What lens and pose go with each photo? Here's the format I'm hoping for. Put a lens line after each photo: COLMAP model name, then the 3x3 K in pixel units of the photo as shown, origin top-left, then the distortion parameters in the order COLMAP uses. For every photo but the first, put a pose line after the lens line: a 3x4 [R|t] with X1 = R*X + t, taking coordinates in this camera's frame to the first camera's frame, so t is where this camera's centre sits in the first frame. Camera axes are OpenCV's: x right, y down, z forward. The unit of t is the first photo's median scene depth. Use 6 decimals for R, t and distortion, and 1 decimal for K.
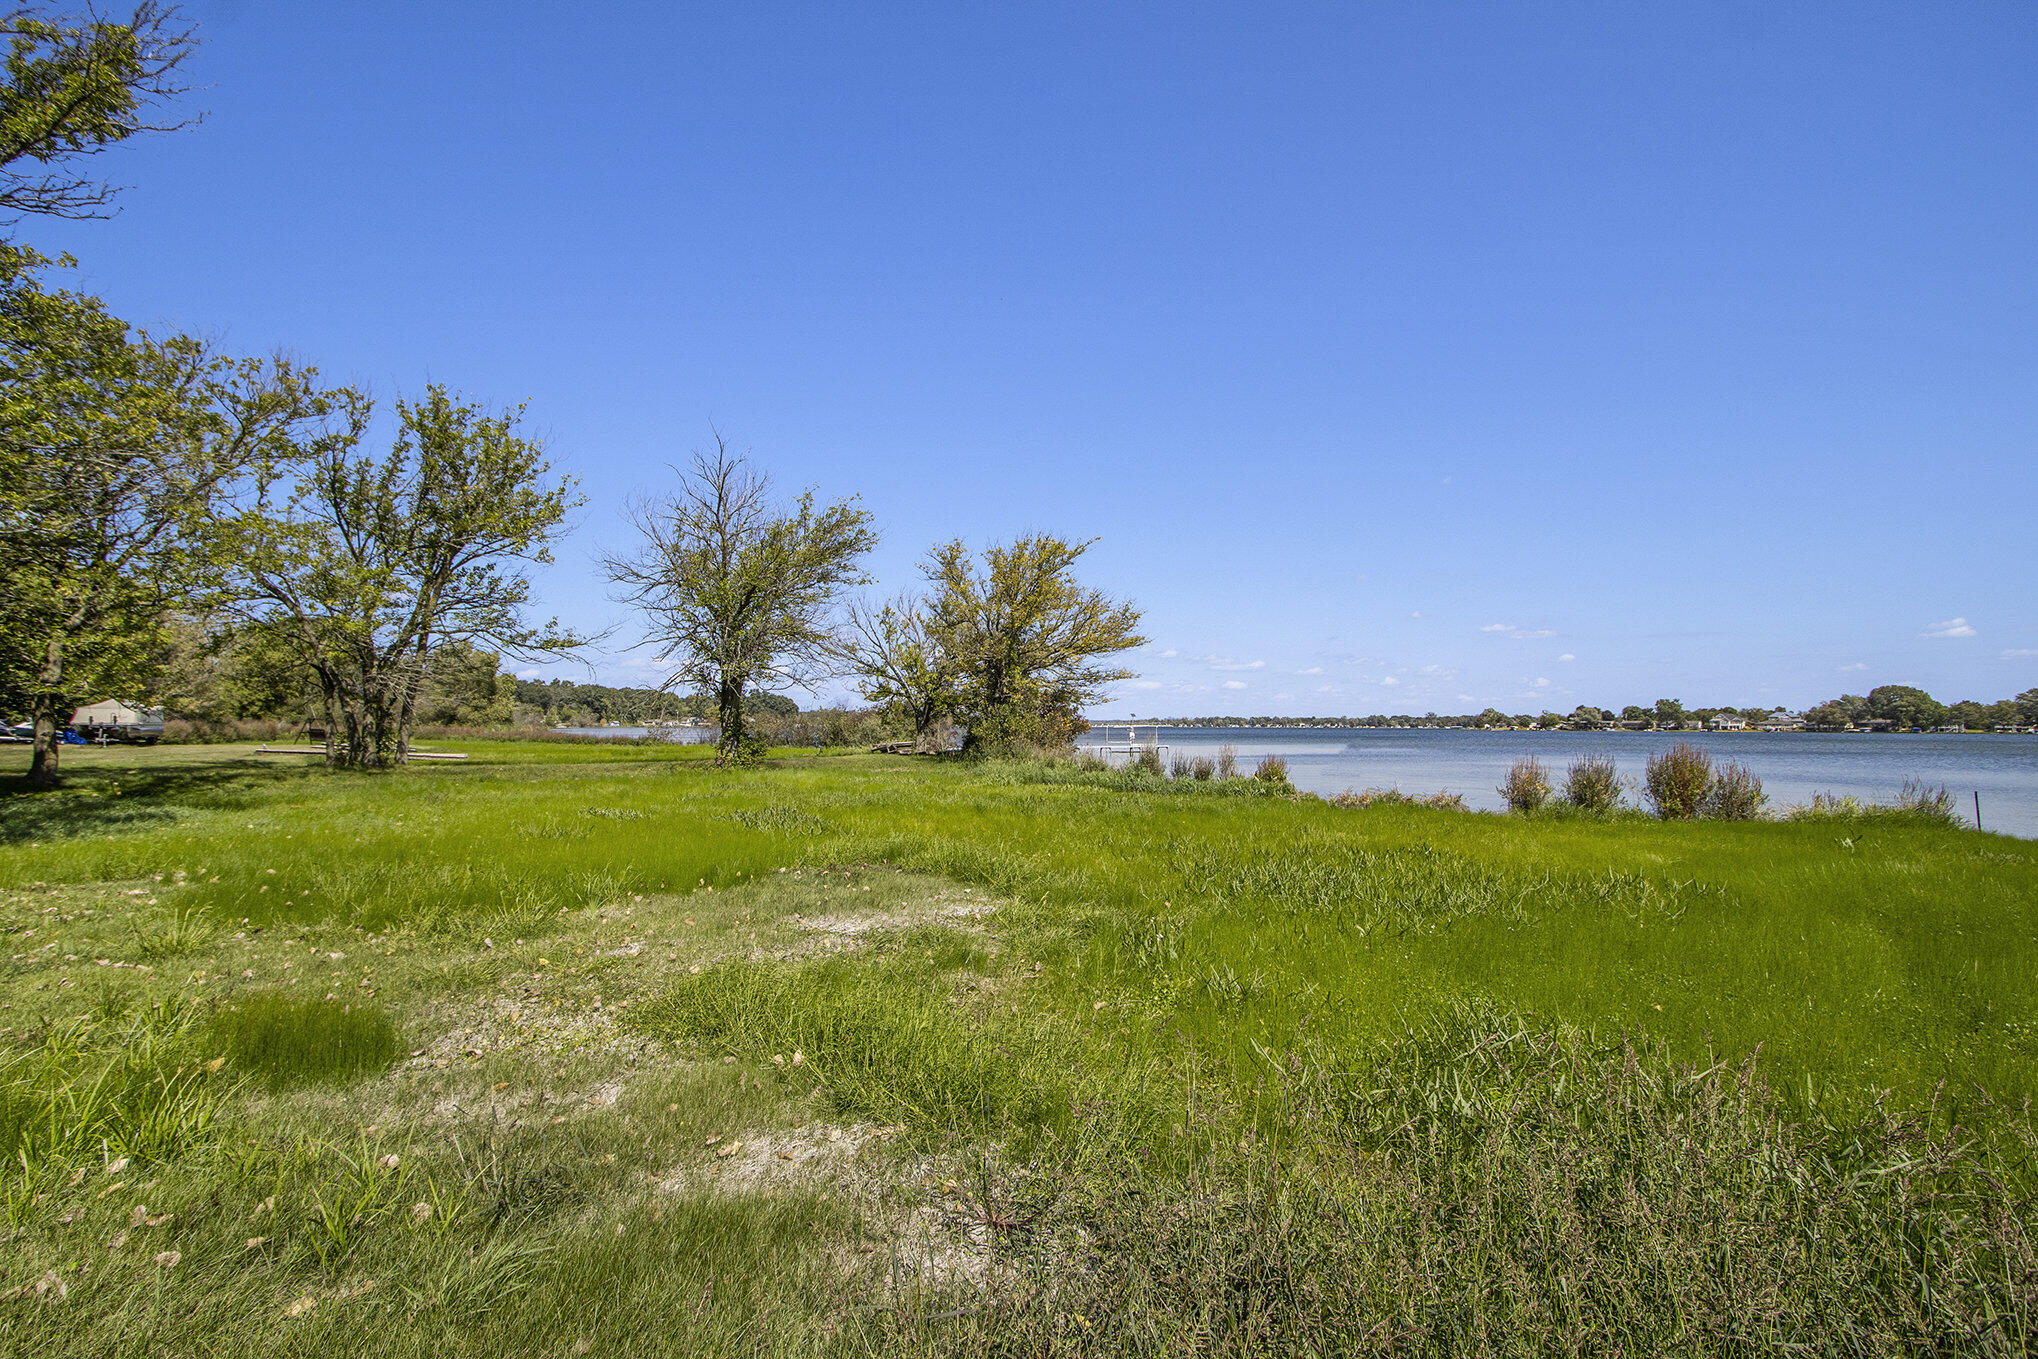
lens RADIAL K [[961.0, 0, 977.5], [0, 961.0, 728.2], [0, 0, 1]] dist [-0.018685, 0.001363]
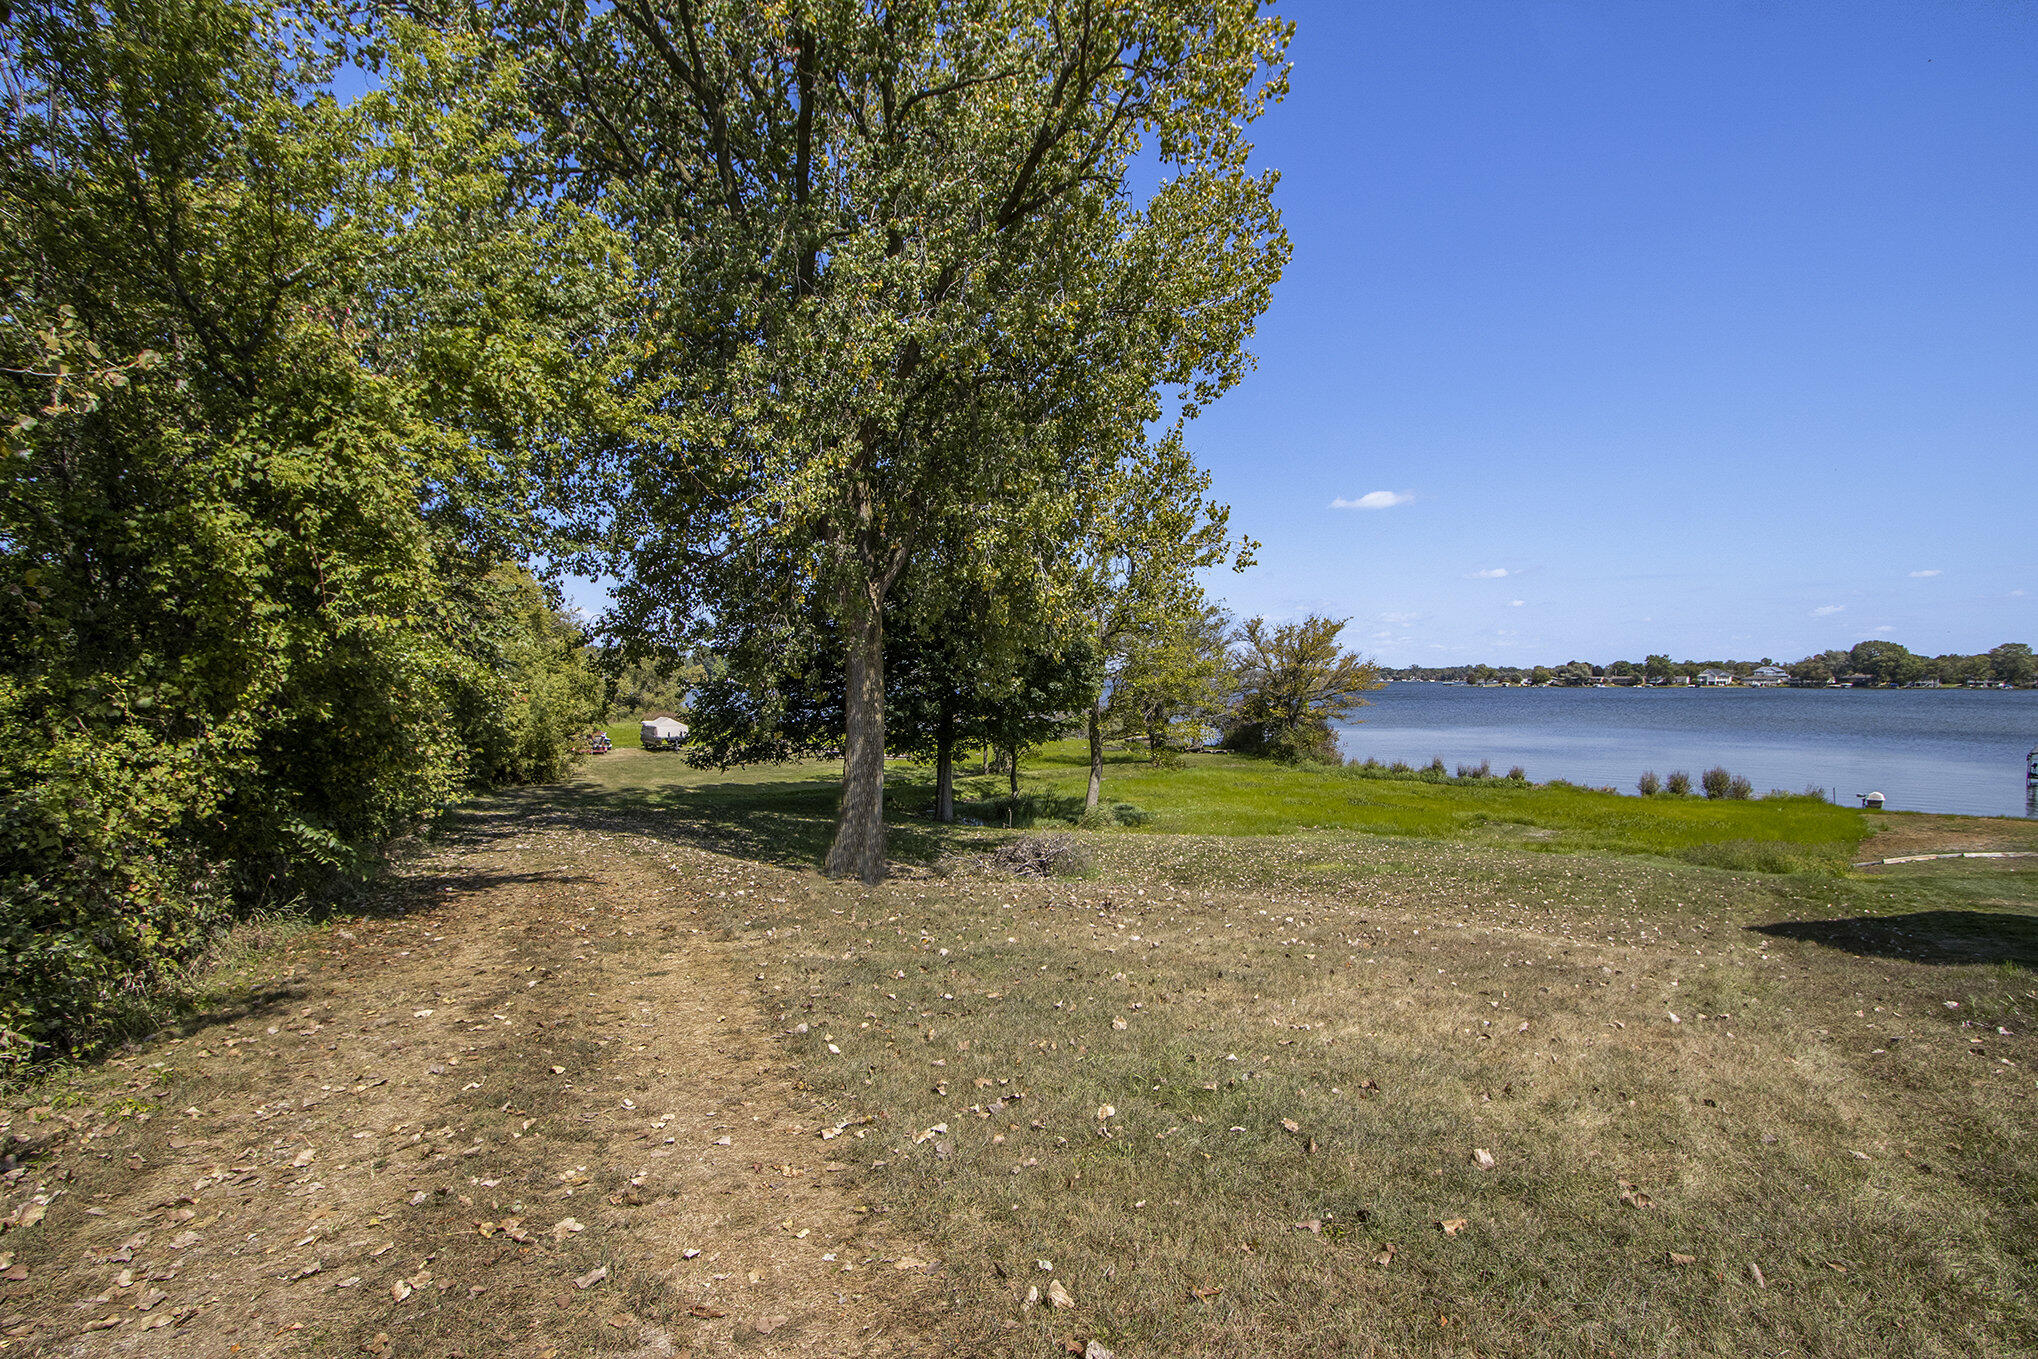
lens RADIAL K [[1038.5, 0, 1024.3], [0, 1038.5, 761.1], [0, 0, 1]] dist [-0.001279, 0.000043]
pose [[0.996503, -0.010899, 0.082844, -0.493616], [0.004686, 0.997186, 0.074820, -0.082427], [-0.083427, -0.074170, 0.993750, -0.587596]]
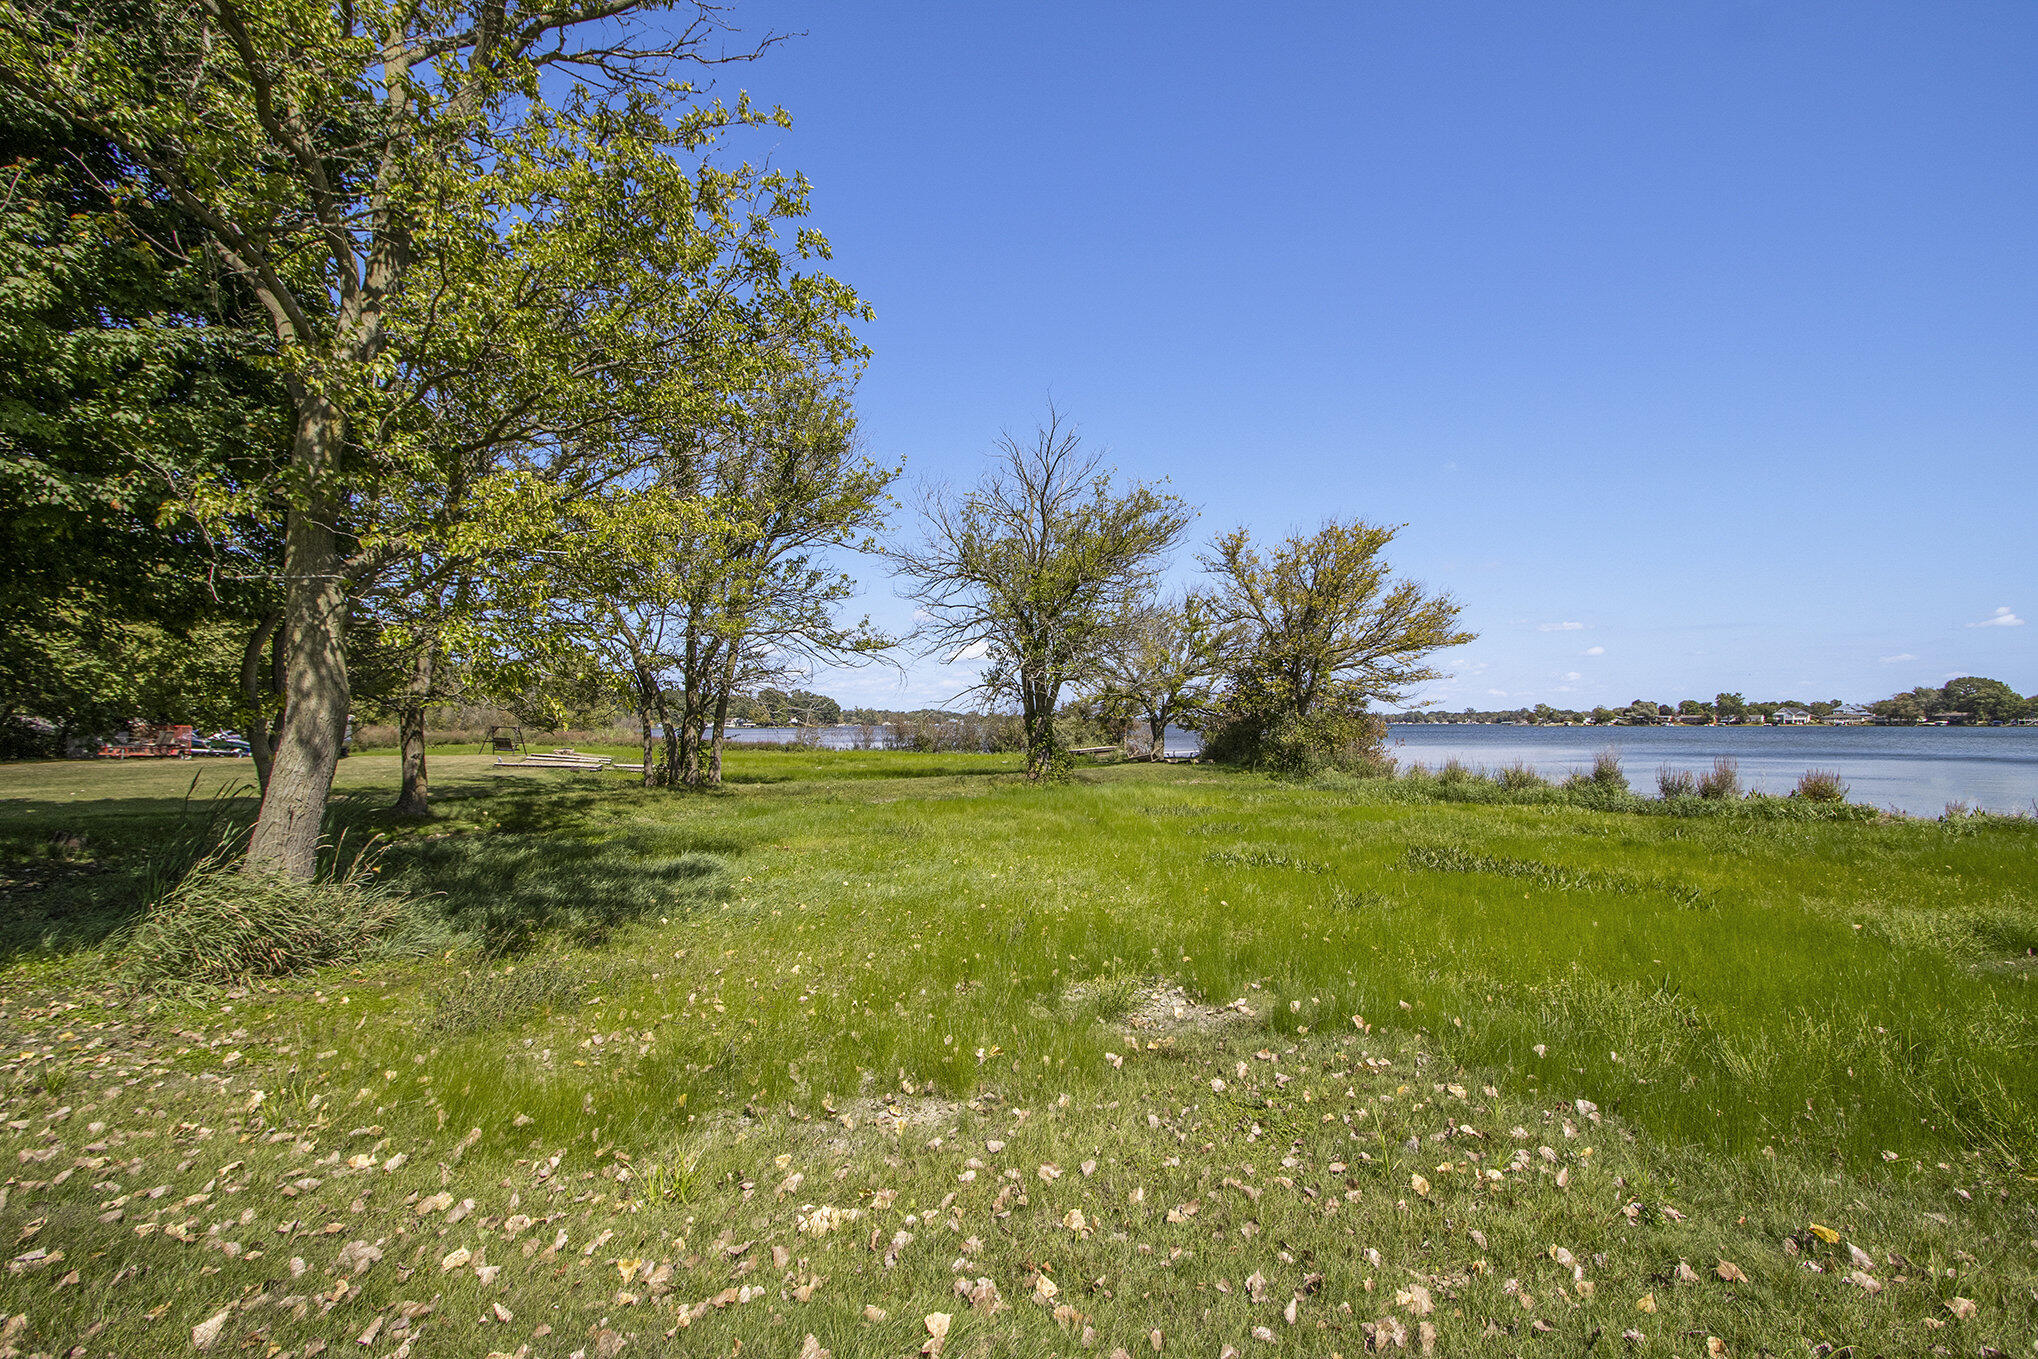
lens RADIAL K [[961.0, 0, 977.5], [0, 961.0, 728.2], [0, 0, 1]] dist [-0.018685, 0.001363]
pose [[0.999409, -0.006318, -0.033778, -0.222737], [0.006359, 0.999979, 0.001095, -0.008130], [0.033770, -0.001309, 0.999429, 0.078993]]
